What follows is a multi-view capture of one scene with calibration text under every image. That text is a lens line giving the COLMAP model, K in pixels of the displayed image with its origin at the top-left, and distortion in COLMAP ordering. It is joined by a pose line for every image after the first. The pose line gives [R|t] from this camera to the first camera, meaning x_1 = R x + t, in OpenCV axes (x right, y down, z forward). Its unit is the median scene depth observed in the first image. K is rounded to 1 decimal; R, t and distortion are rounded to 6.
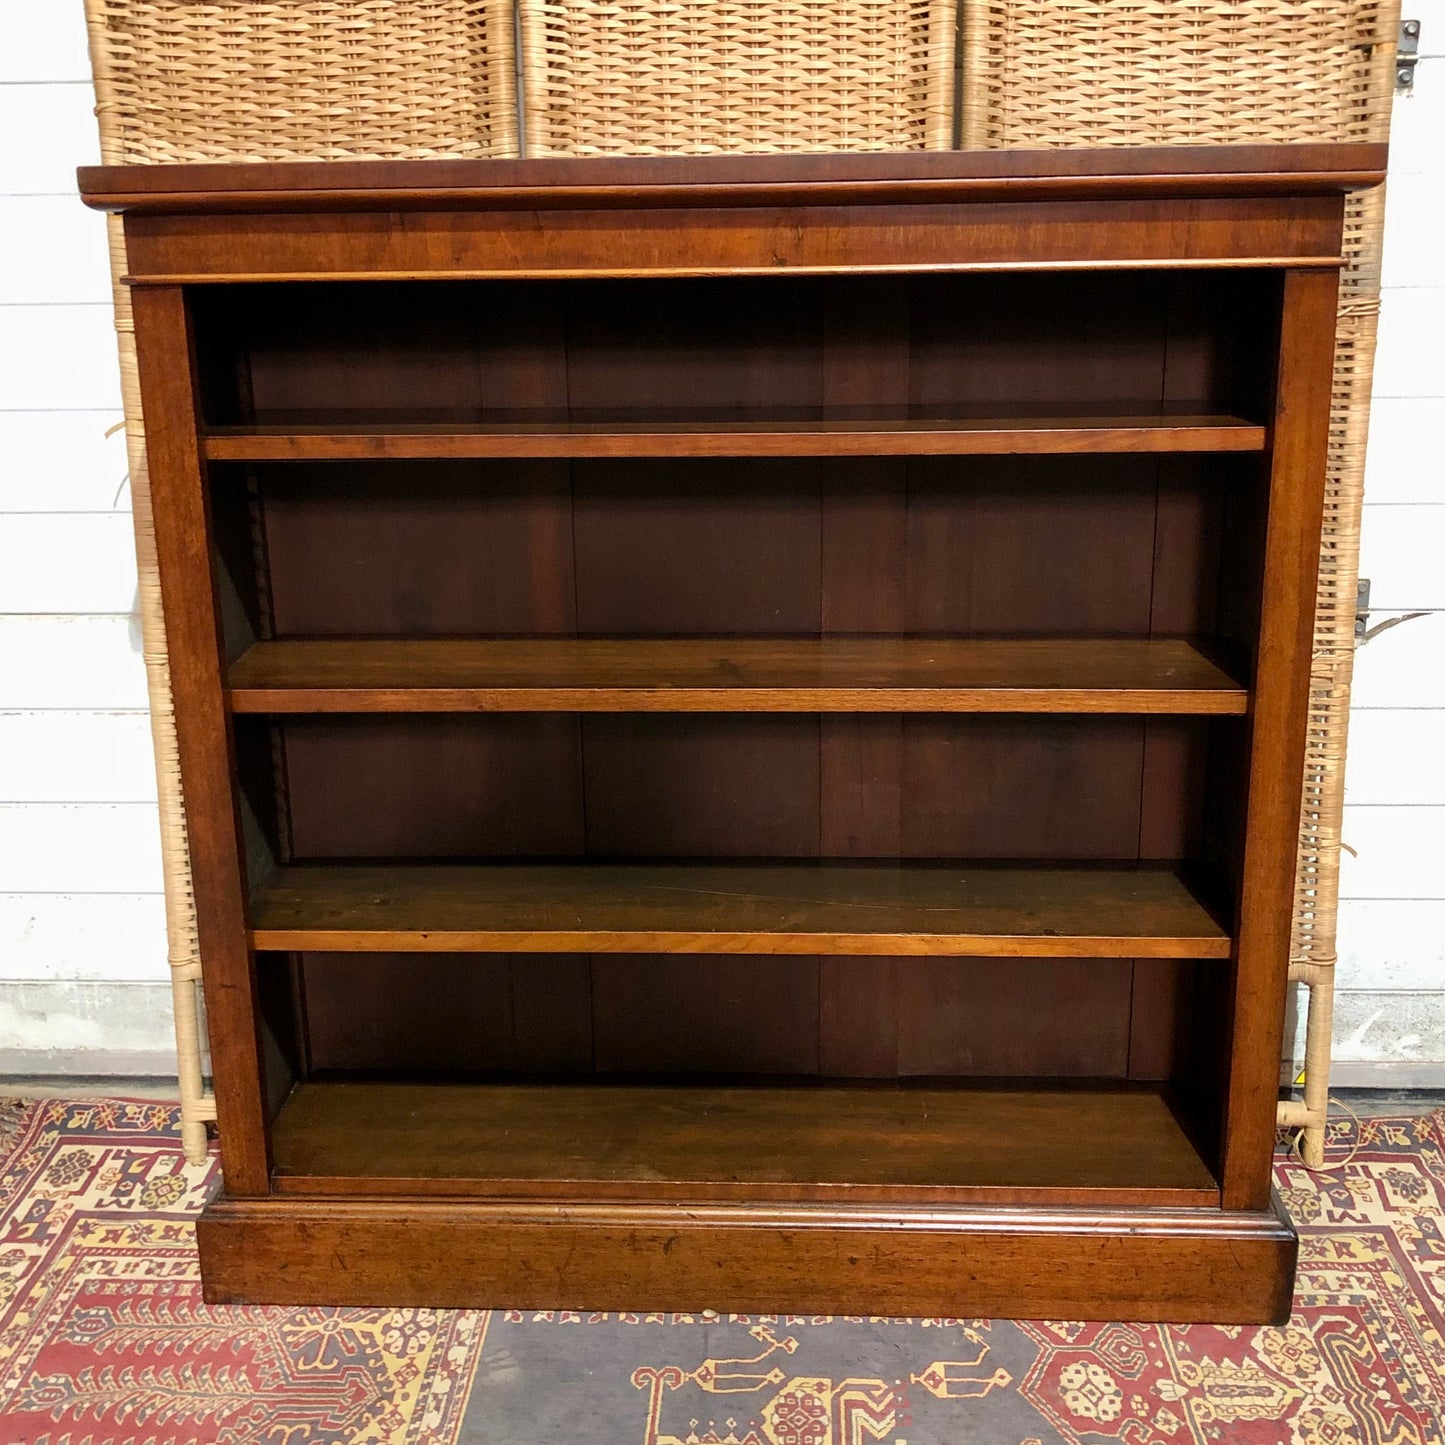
lens RADIAL K [[1648.9, 0, 727.4], [0, 1648.9, 650.7], [0, 0, 1]] dist [0.005485, 0.025488]
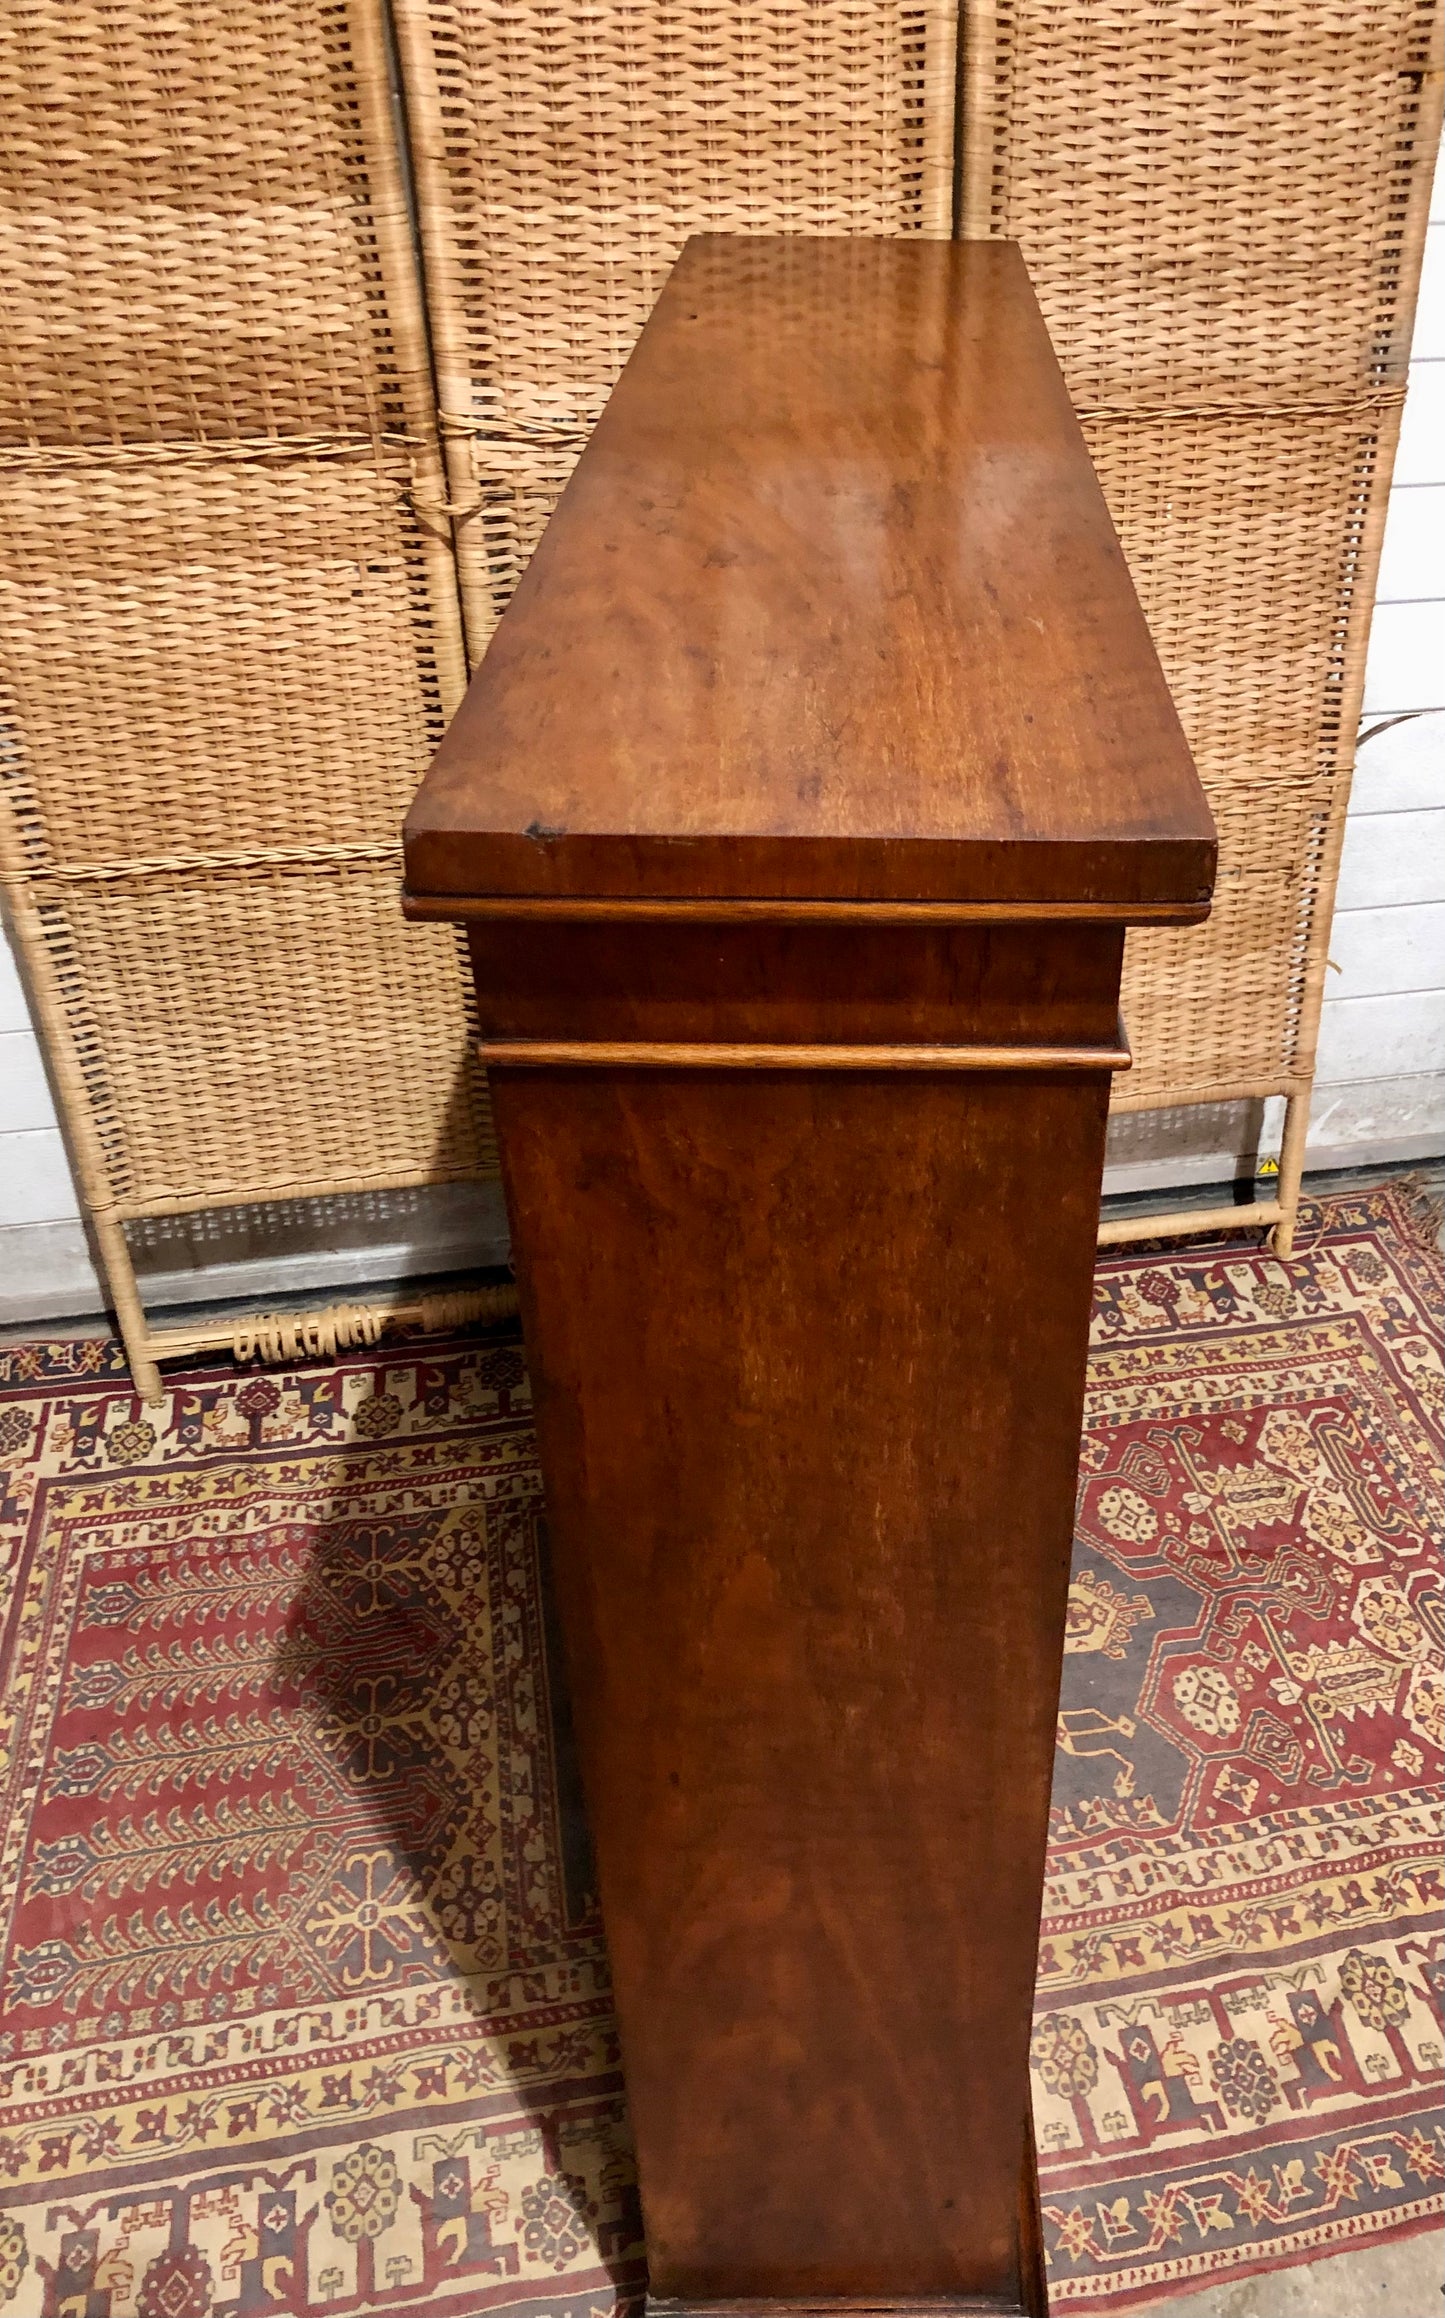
lens RADIAL K [[1852.9, 0, 891.3], [0, 1852.9, 1178.2], [0, 0, 1]] dist [0.031679, -0.014235]
pose [[0.970596, -0.118820, 0.209343, -0.146619], [0.041705, 0.939534, 0.339907, -0.167071], [-0.237072, -0.321182, 0.916864, -0.007464]]
